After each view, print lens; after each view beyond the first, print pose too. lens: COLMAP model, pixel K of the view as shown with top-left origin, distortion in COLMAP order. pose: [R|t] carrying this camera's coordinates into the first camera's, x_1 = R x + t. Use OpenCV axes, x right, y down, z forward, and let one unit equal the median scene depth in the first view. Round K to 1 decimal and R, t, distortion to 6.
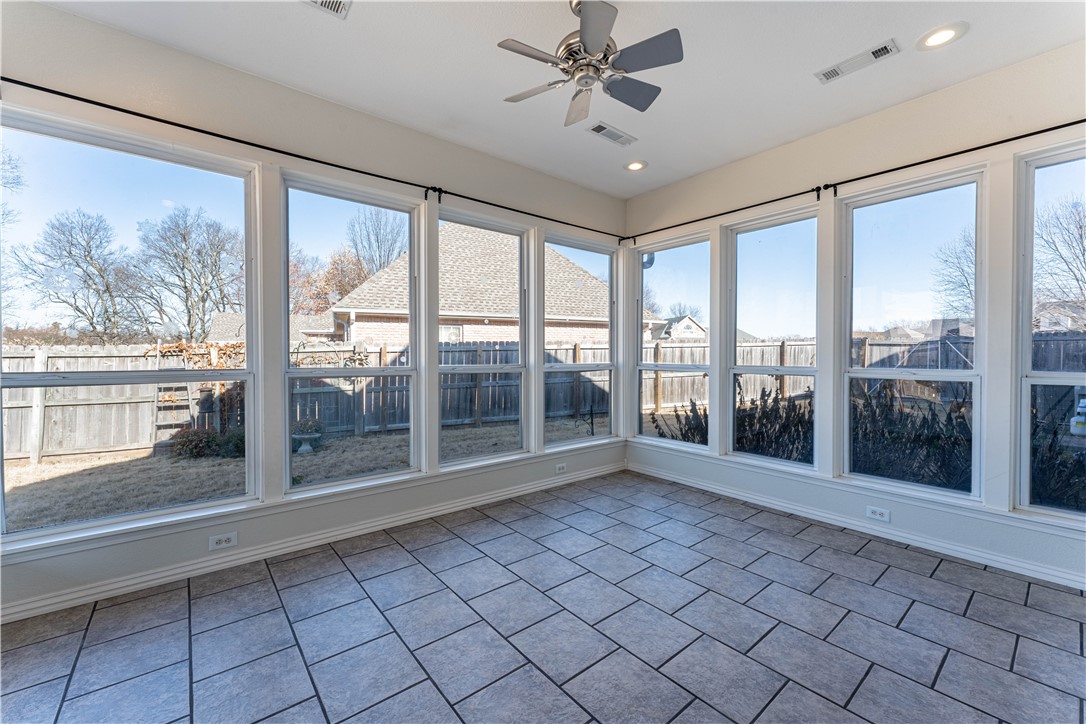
lens RADIAL K [[435.2, 0, 538.6], [0, 435.2, 366.8], [0, 0, 1]] dist [-0.001021, 0.000302]
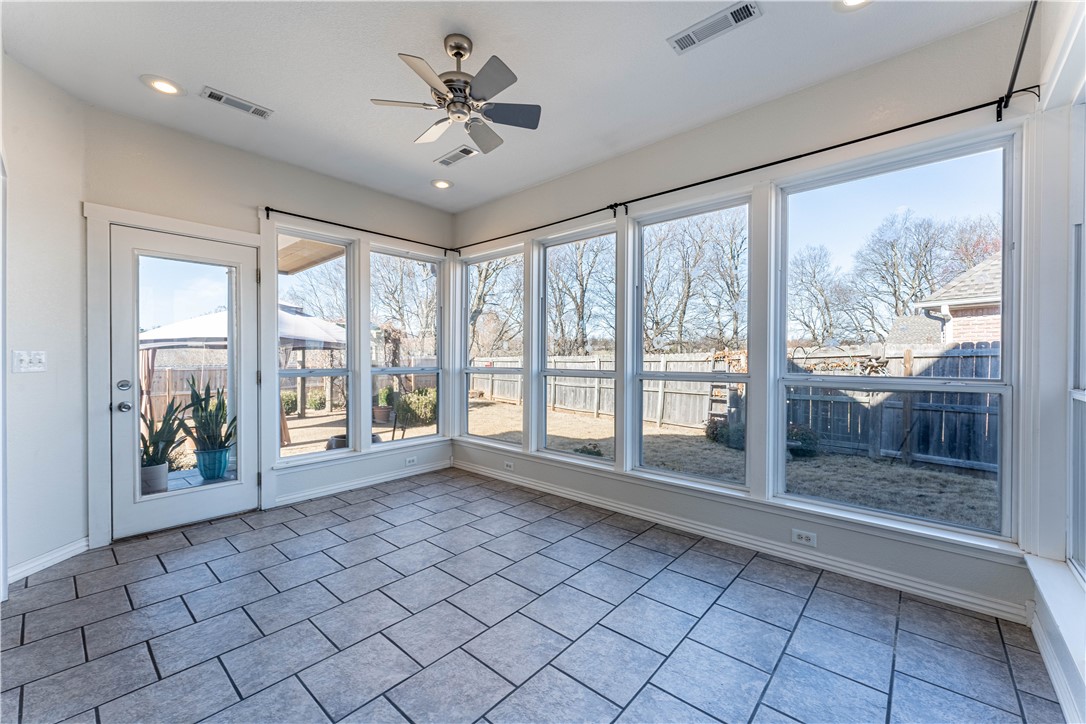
lens RADIAL K [[435.2, 0, 539.9], [0, 435.2, 356.7], [0, 0, 1]] dist [-0.001021, 0.000302]
pose [[0.162329, -0.005327, -0.986722, 0.394639], [-0.032380, 0.999418, -0.010723, -0.007496], [0.986205, 0.033691, 0.162062, 0.323175]]
